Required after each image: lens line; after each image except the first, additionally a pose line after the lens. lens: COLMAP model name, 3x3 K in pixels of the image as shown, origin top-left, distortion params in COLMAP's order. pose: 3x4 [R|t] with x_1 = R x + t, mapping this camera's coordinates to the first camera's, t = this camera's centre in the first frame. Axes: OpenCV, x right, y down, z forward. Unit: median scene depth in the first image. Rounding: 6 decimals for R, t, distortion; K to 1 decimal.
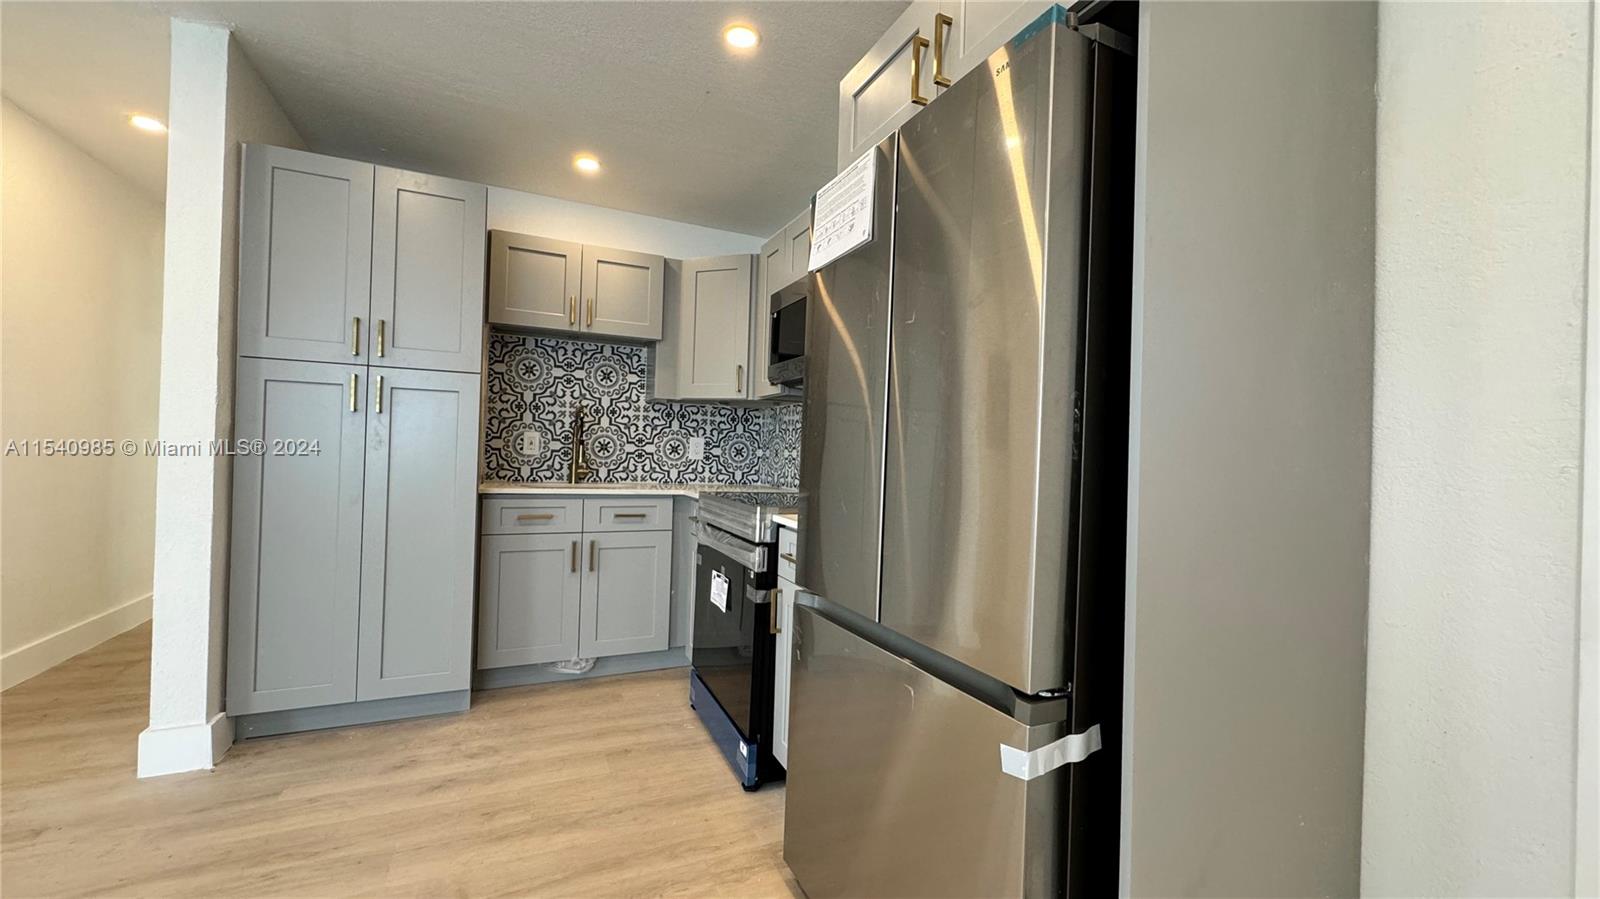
lens RADIAL K [[636.4, 0, 800.0], [0, 636.4, 449.5], [0, 0, 1]] dist [-0.002990, 0.000357]
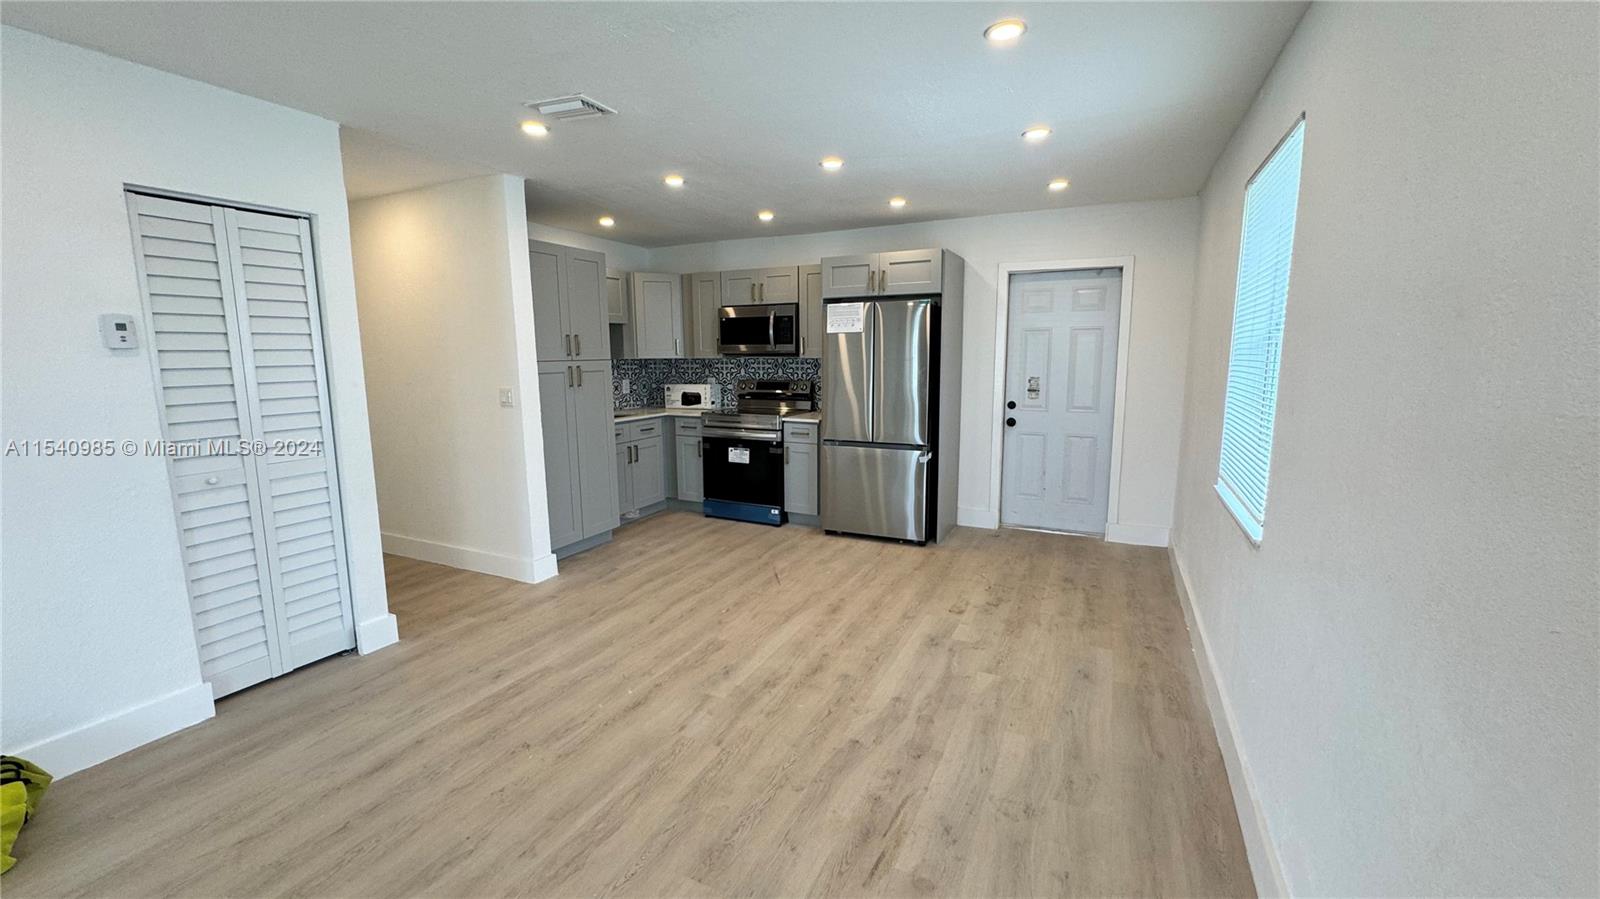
lens RADIAL K [[636.4, 0, 800.0], [0, 636.4, 449.5], [0, 0, 1]] dist [-0.002990, 0.000357]
pose [[0.774574, -0.132864, 0.618371, -1.081692], [0.028607, 0.984046, 0.175600, -0.148020], [-0.631836, -0.118325, 0.766017, -0.676693]]
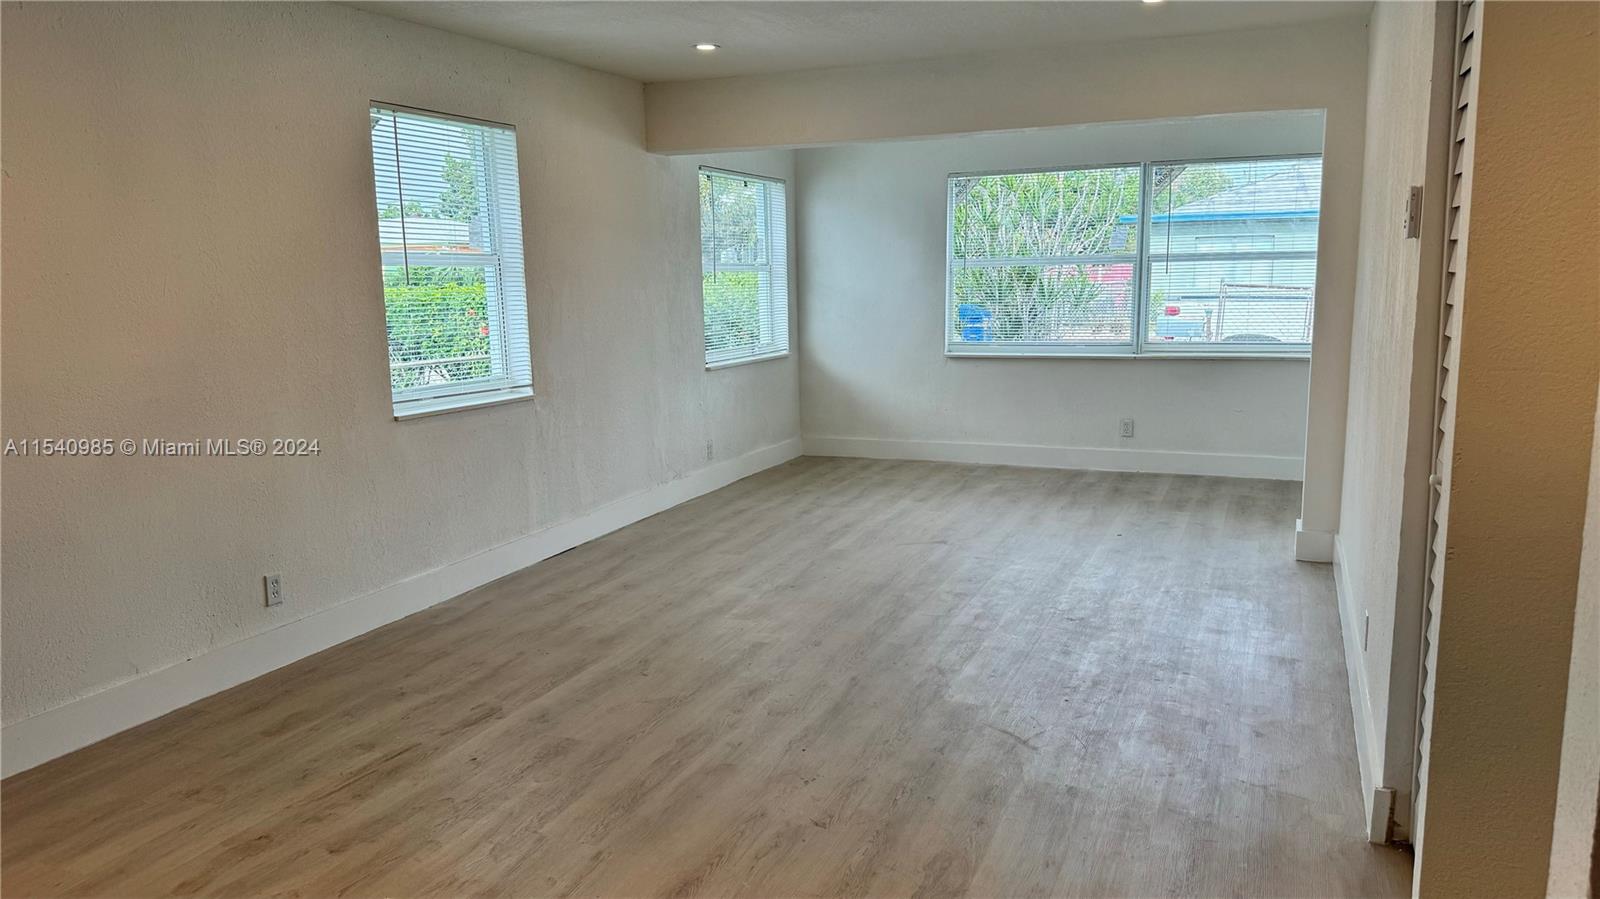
lens RADIAL K [[1116.0, 0, 805.5], [0, 1116.0, 453.9], [0, 0, 1]] dist [0.151408, -0.260741]
pose [[-0.737456, 0.092101, -0.669085, -0.264802], [-0.003217, 0.990168, 0.139845, -0.114012], [0.675387, 0.105283, -0.729910, 0.780500]]
